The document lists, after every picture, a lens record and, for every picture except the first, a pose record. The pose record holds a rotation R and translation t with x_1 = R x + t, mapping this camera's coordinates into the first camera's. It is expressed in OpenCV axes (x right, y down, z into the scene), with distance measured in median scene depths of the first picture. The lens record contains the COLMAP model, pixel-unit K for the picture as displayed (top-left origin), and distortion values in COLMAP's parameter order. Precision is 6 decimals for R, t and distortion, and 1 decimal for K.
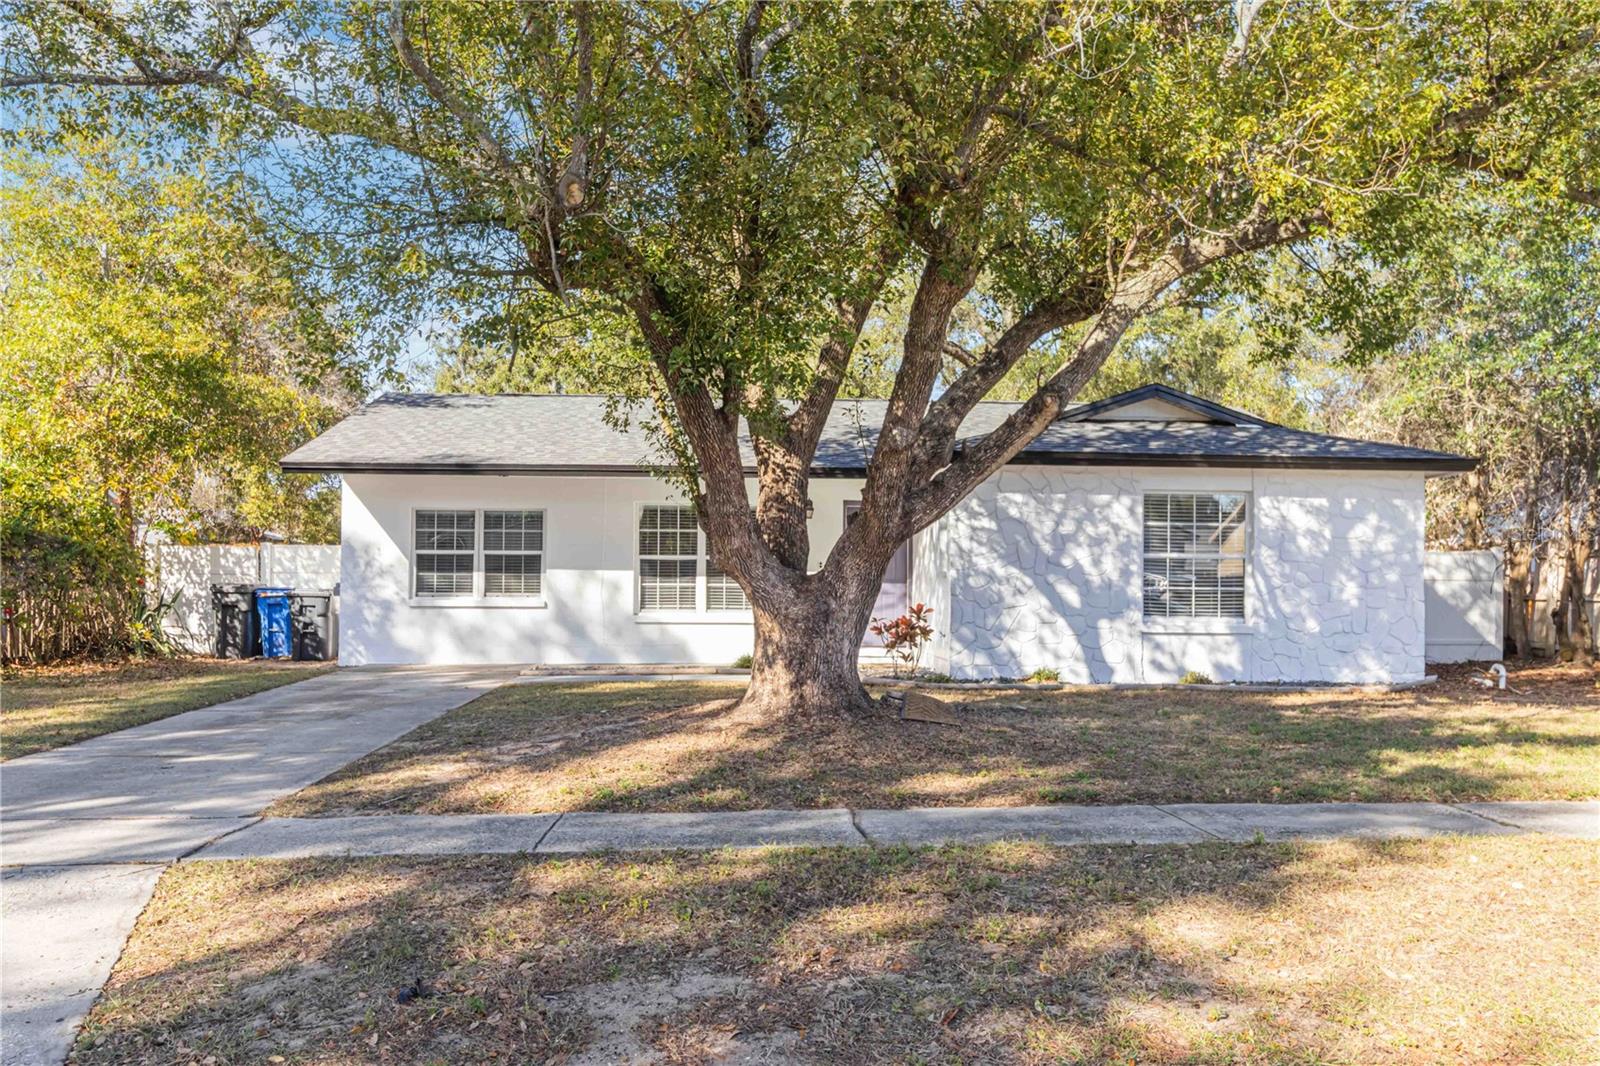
lens RADIAL K [[1328.5, 0, 800.0], [0, 1328.5, 533.0], [0, 0, 1]] dist [-0.007204, 0.000385]
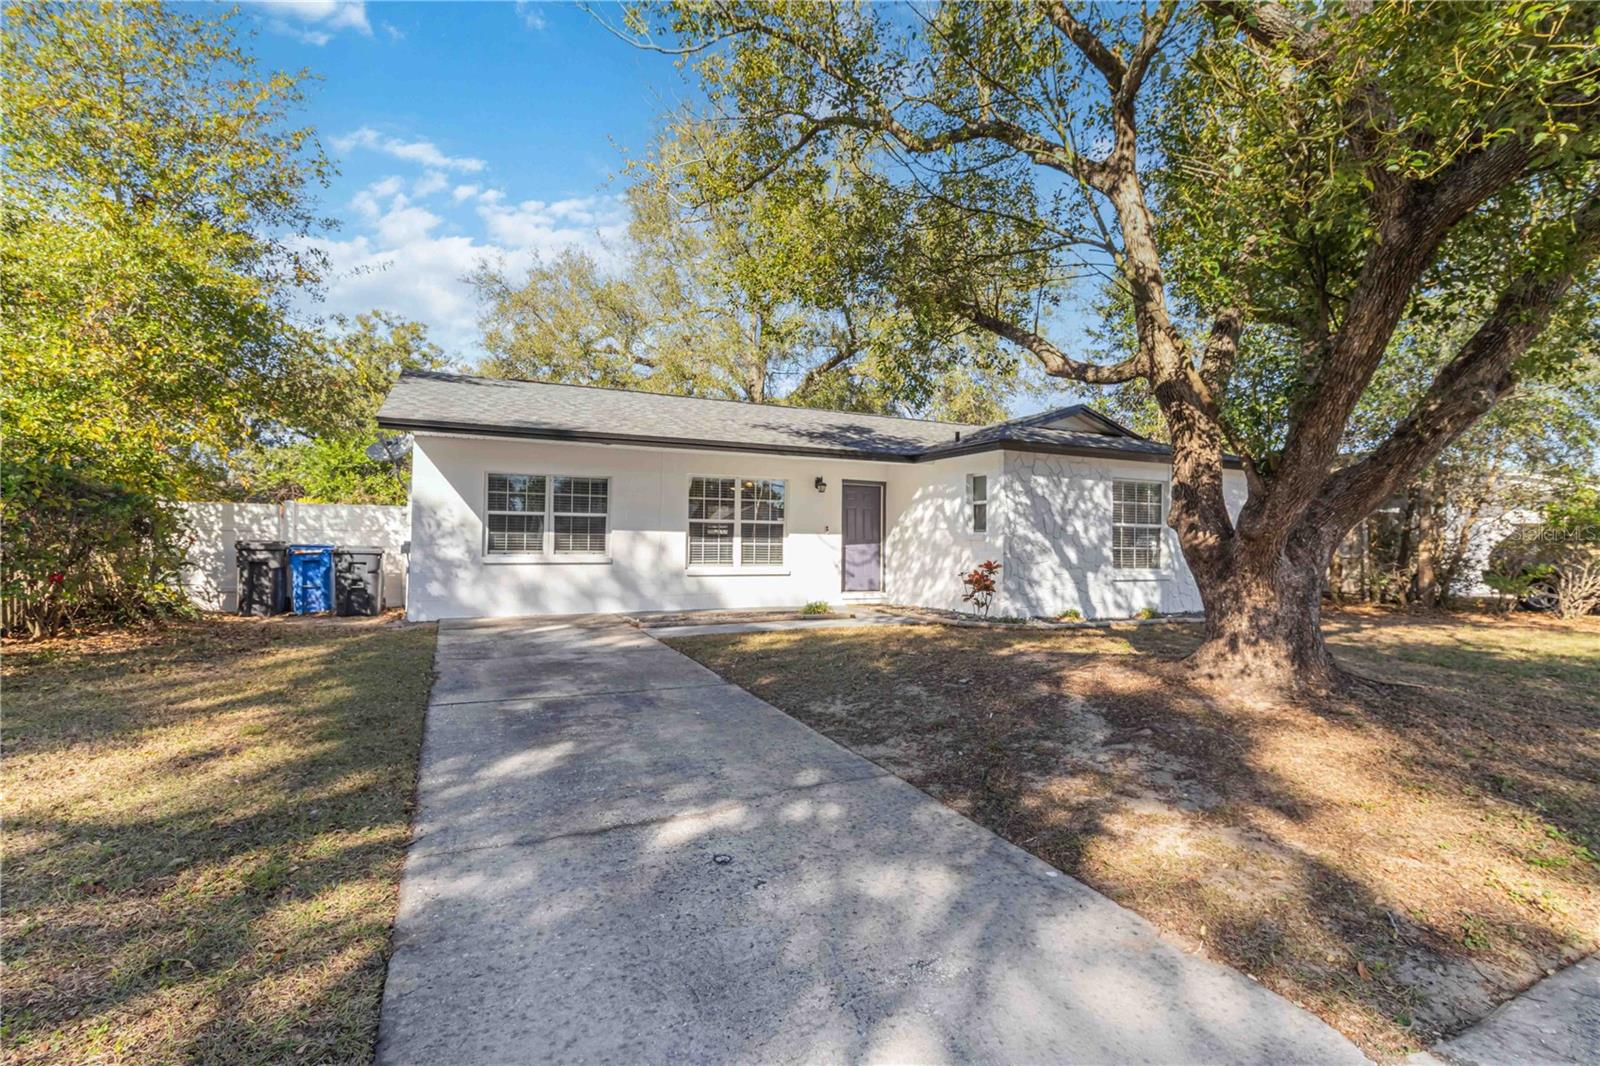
lens RADIAL K [[751.0, 0, 795.3], [0, 751.0, 506.0], [0, 0, 1]] dist [0.000625, -0.000160]
pose [[0.920013, 0.023835, 0.391162, -0.297285], [-0.021202, 0.999714, -0.011049, 0.010280], [-0.391313, 0.001872, 0.920256, 0.344770]]
